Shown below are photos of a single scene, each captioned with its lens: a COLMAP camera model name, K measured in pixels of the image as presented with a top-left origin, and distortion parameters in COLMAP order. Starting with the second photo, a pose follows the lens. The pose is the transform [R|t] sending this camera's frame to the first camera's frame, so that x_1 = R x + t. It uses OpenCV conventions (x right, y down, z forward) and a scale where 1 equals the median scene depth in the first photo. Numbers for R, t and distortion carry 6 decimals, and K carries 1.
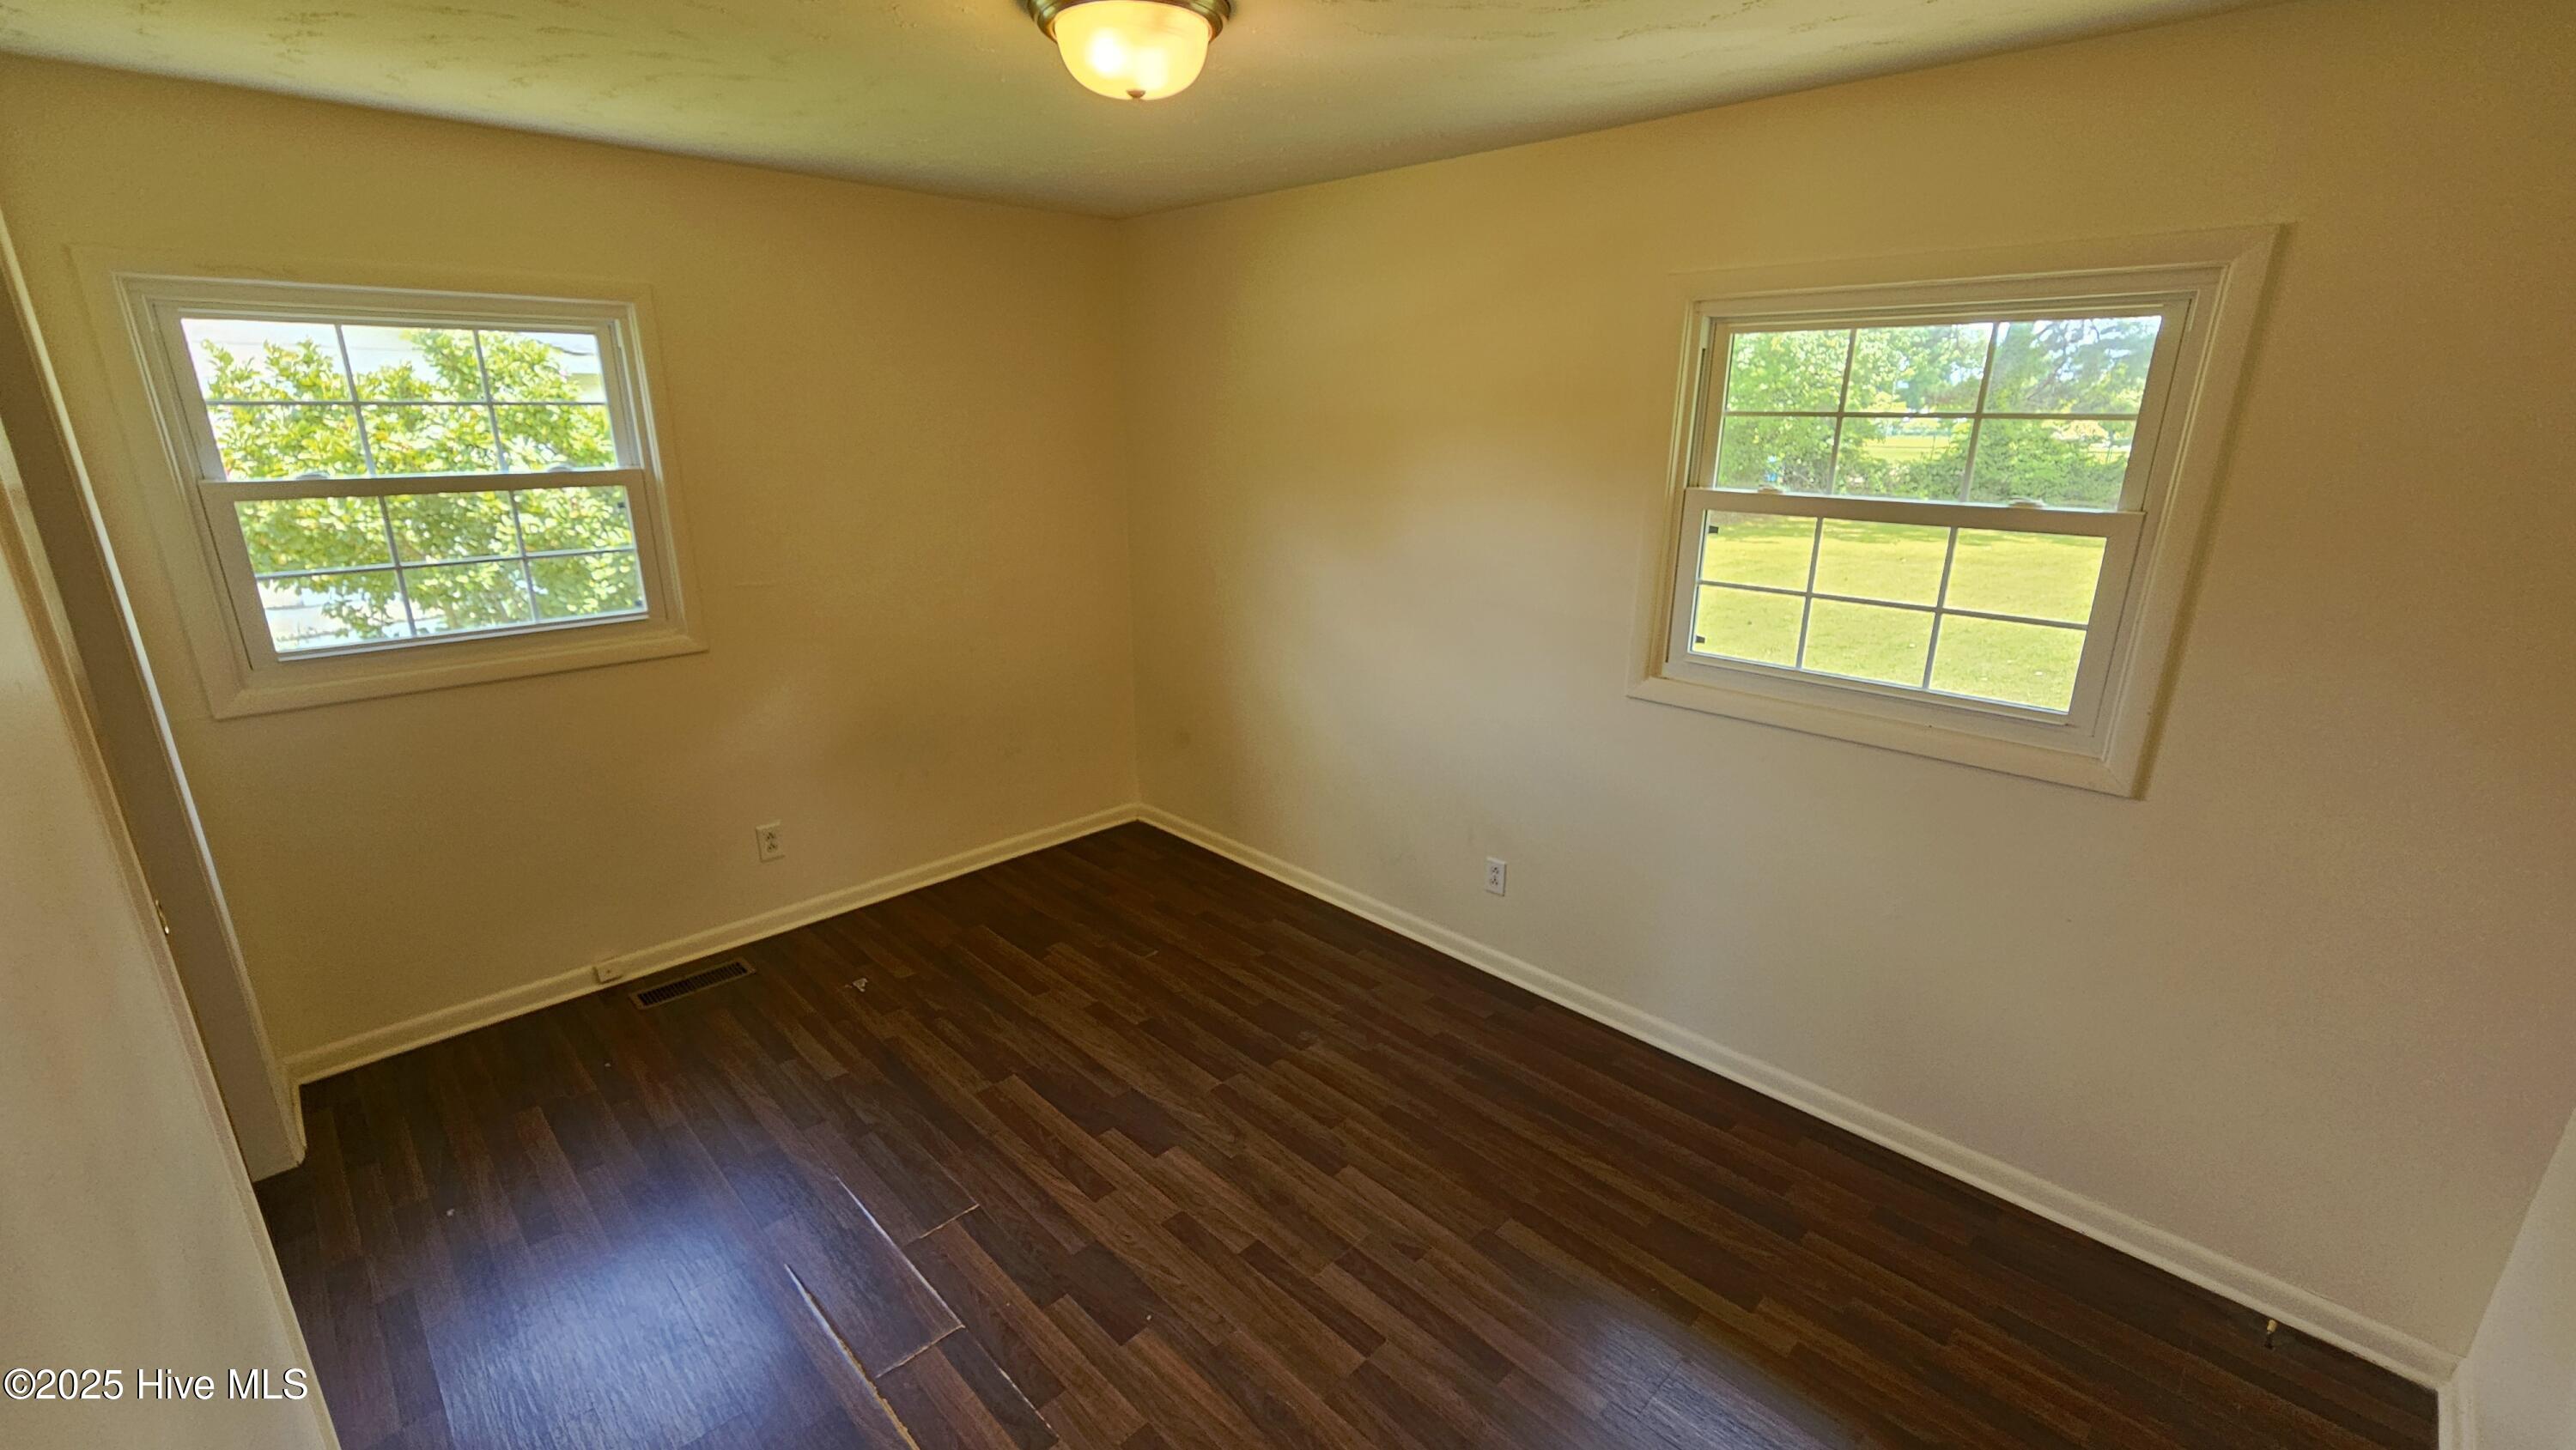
lens RADIAL K [[1055.6, 0, 1281.4], [0, 1055.6, 729.1], [0, 0, 1]] dist [-0.000078, -0.000285]
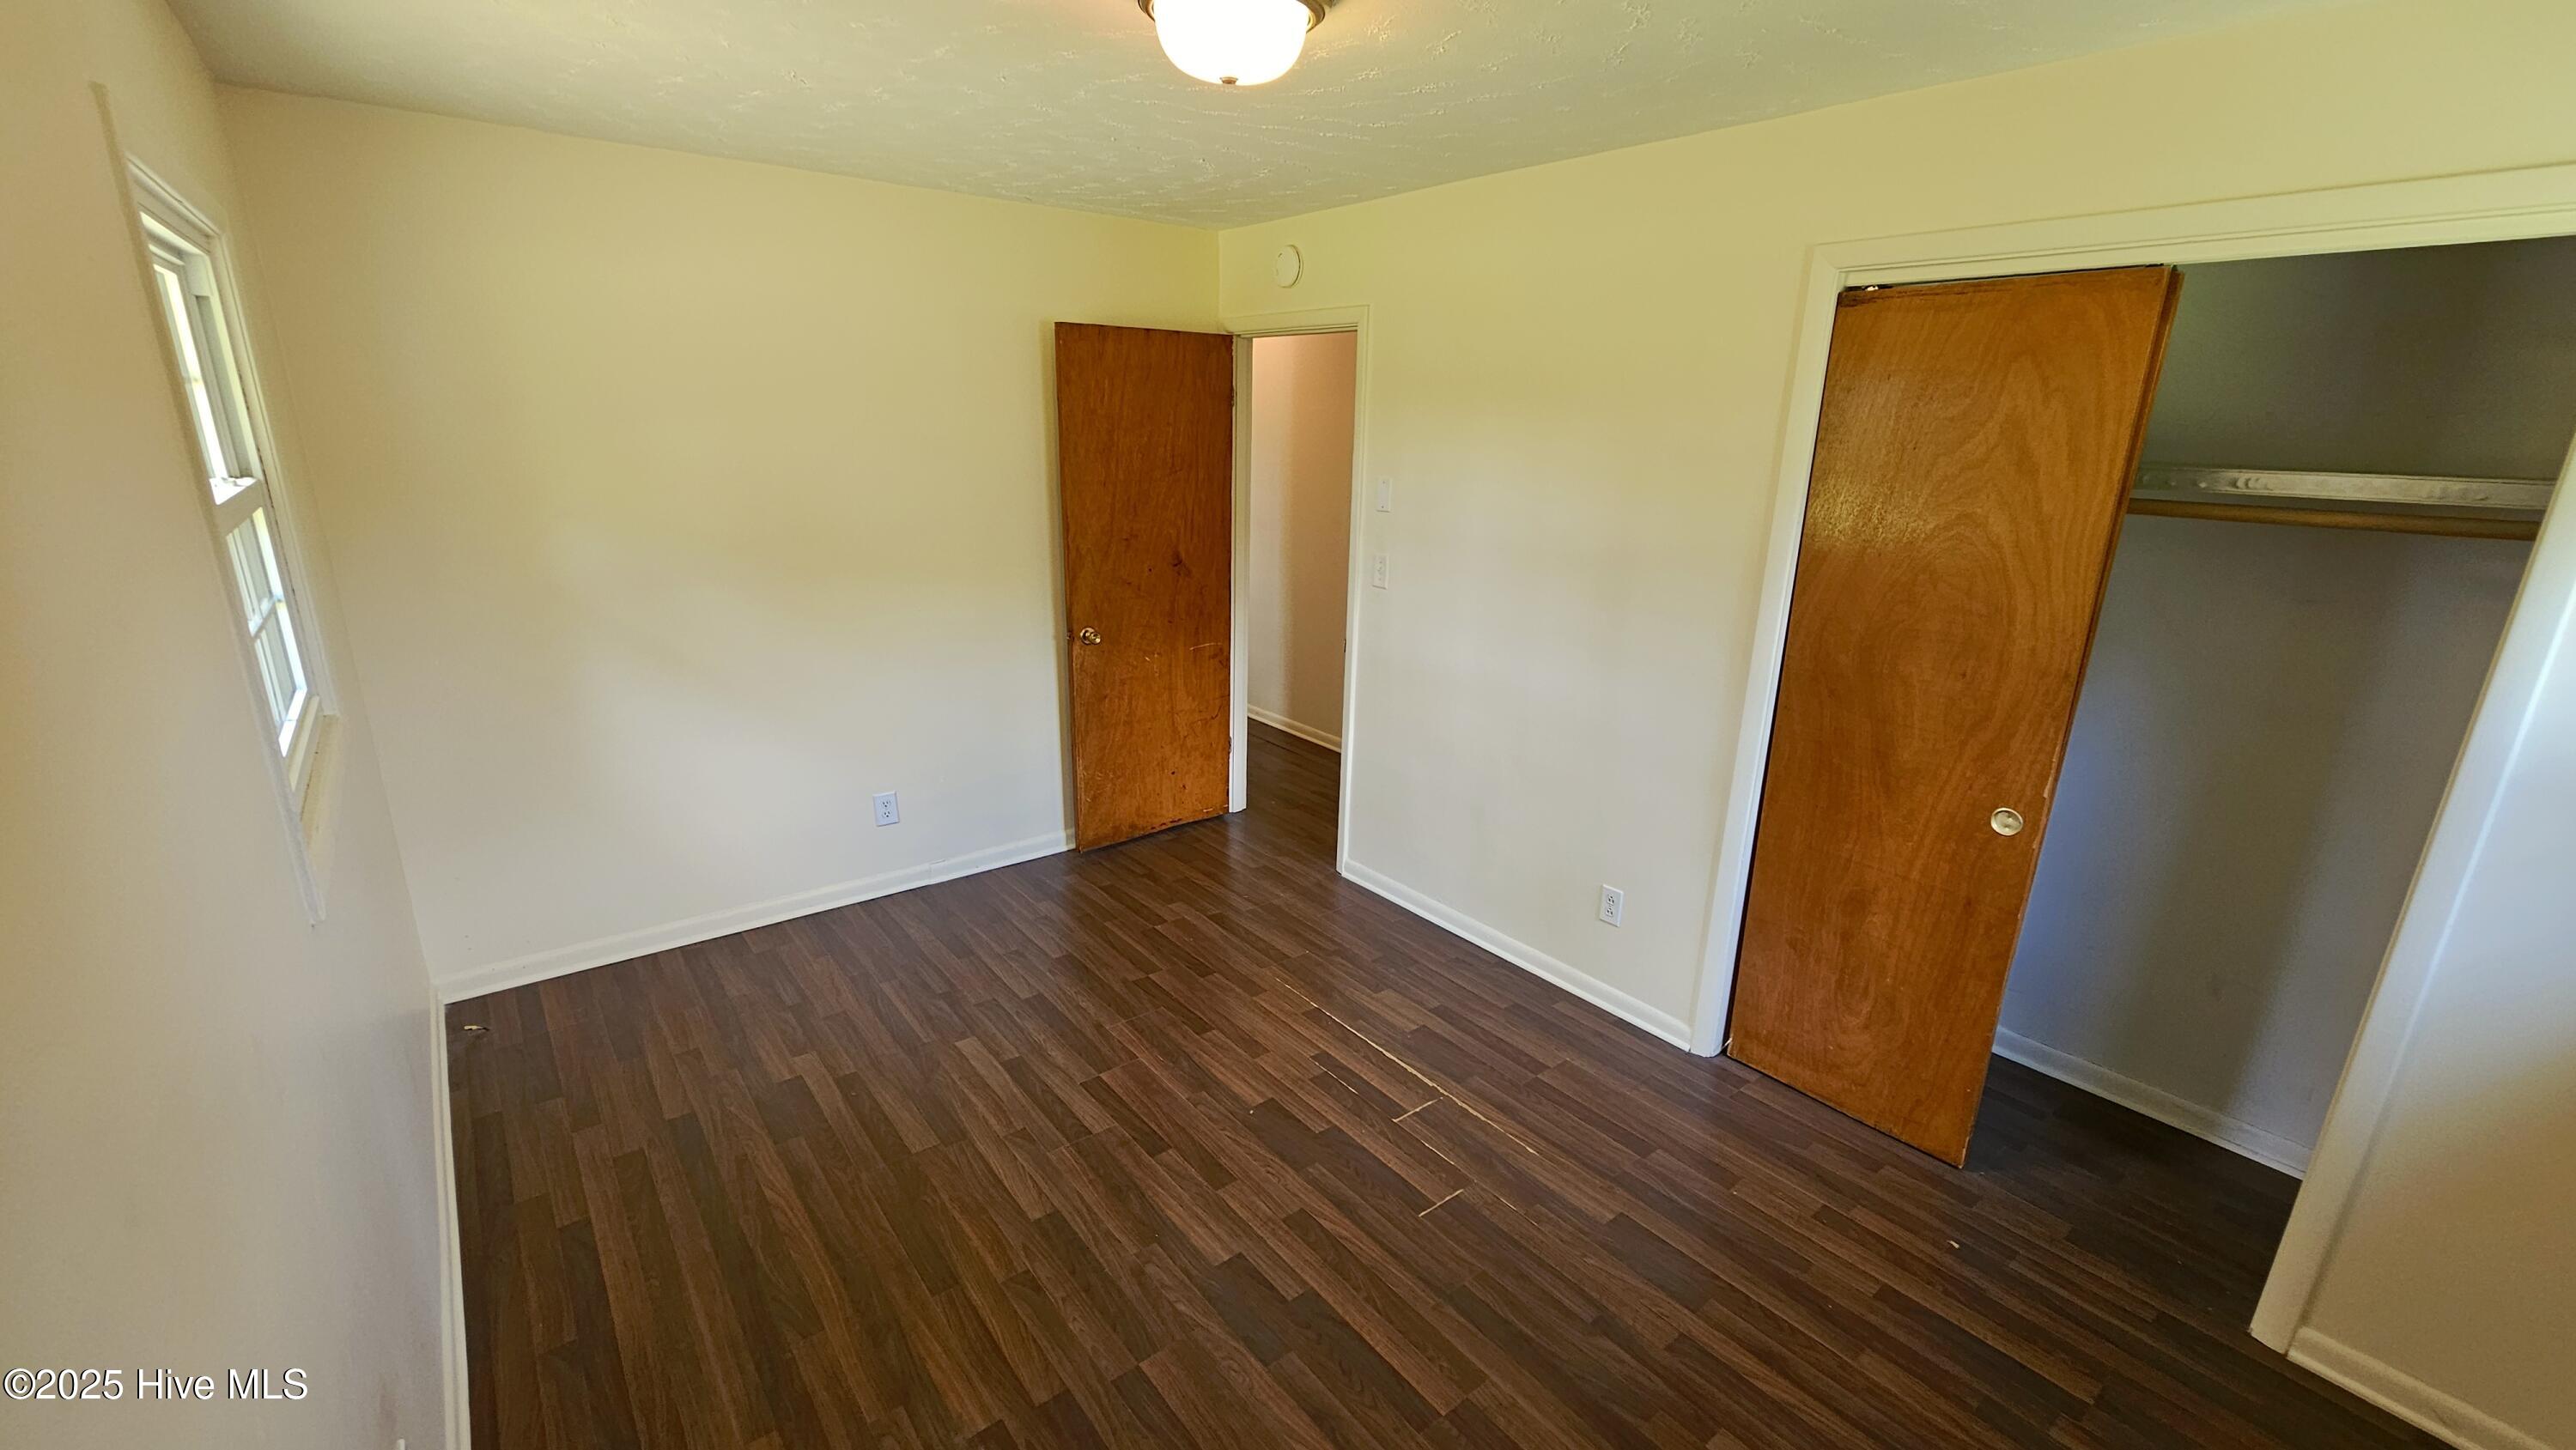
lens RADIAL K [[1055.6, 0, 1281.4], [0, 1055.6, 729.1], [0, 0, 1]] dist [-0.000078, -0.000285]
pose [[-0.993496, -0.053891, 0.100311, -0.229543], [0.010933, 0.831703, 0.555113, -0.468869], [-0.113344, 0.552599, -0.825704, 1.554384]]
